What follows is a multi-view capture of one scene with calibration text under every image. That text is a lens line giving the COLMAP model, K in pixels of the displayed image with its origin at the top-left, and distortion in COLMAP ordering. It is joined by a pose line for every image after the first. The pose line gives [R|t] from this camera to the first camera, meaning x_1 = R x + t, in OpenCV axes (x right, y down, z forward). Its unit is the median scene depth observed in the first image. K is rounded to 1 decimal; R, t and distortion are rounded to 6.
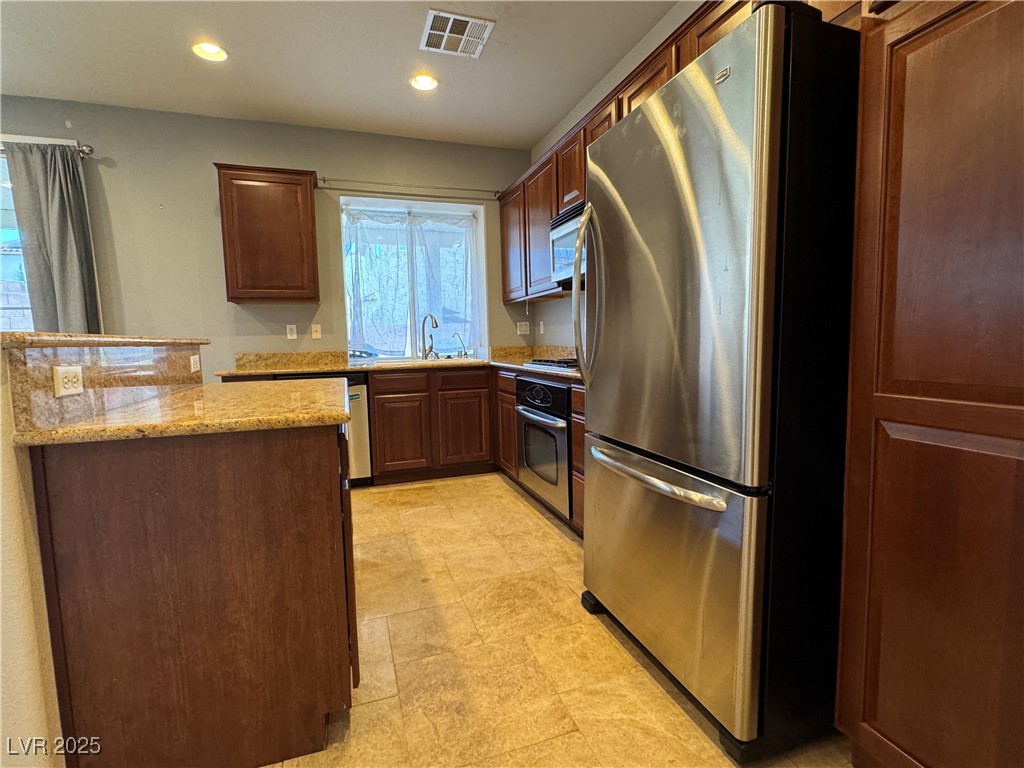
lens RADIAL K [[486.0, 0, 508.8], [0, 486.0, 383.5], [0, 0, 1]] dist [-0.004409, -0.000389]
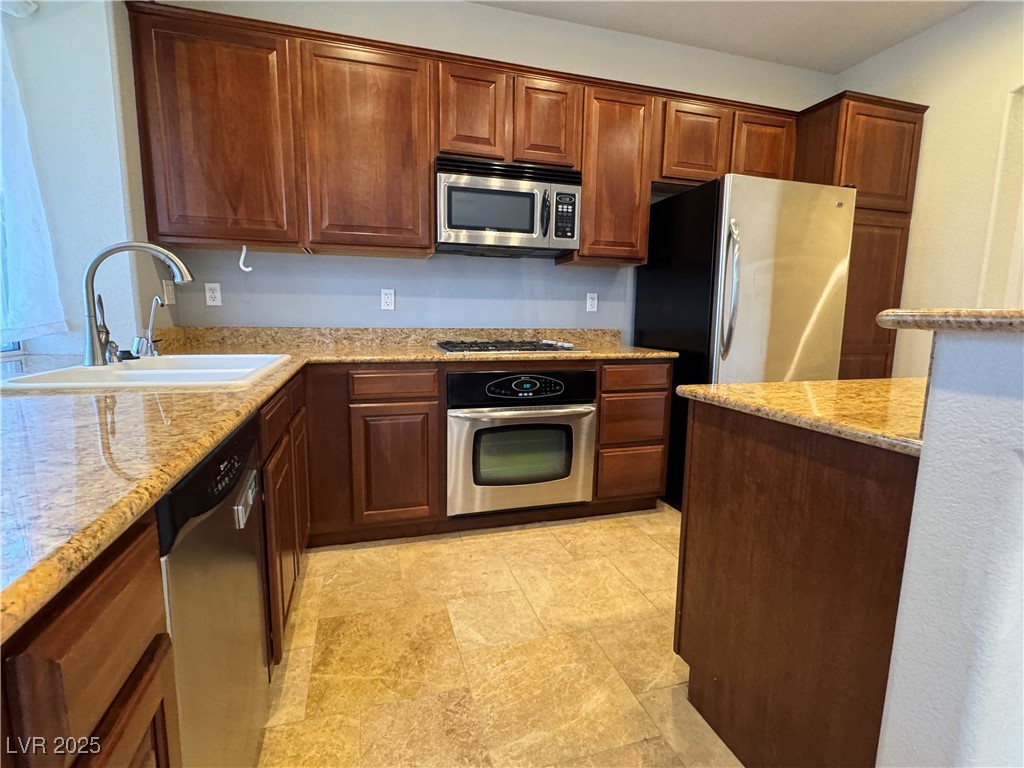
lens RADIAL K [[484.1, 0, 510.8], [0, 484.1, 385.6], [0, 0, 1]] dist [-0.003427, -0.000673]
pose [[0.032809, -0.116762, 0.992618, -0.638866], [0.075142, 0.990630, 0.114044, -0.062946], [-0.996633, 0.070845, 0.041275, 0.832807]]
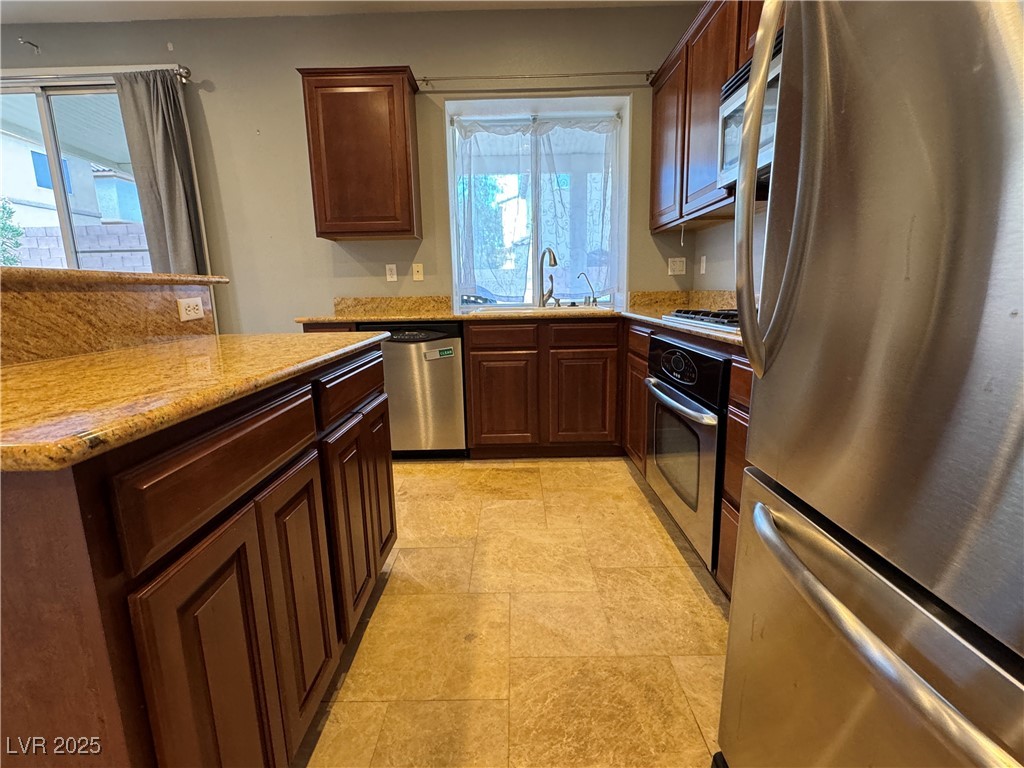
lens RADIAL K [[486.0, 0, 508.8], [0, 486.0, 383.5], [0, 0, 1]] dist [-0.004409, -0.000389]
pose [[0.945270, 0.065047, -0.319739, 0.047055], [-0.030402, 0.993223, 0.112180, -0.015389], [0.324869, -0.096319, 0.940841, 0.267678]]
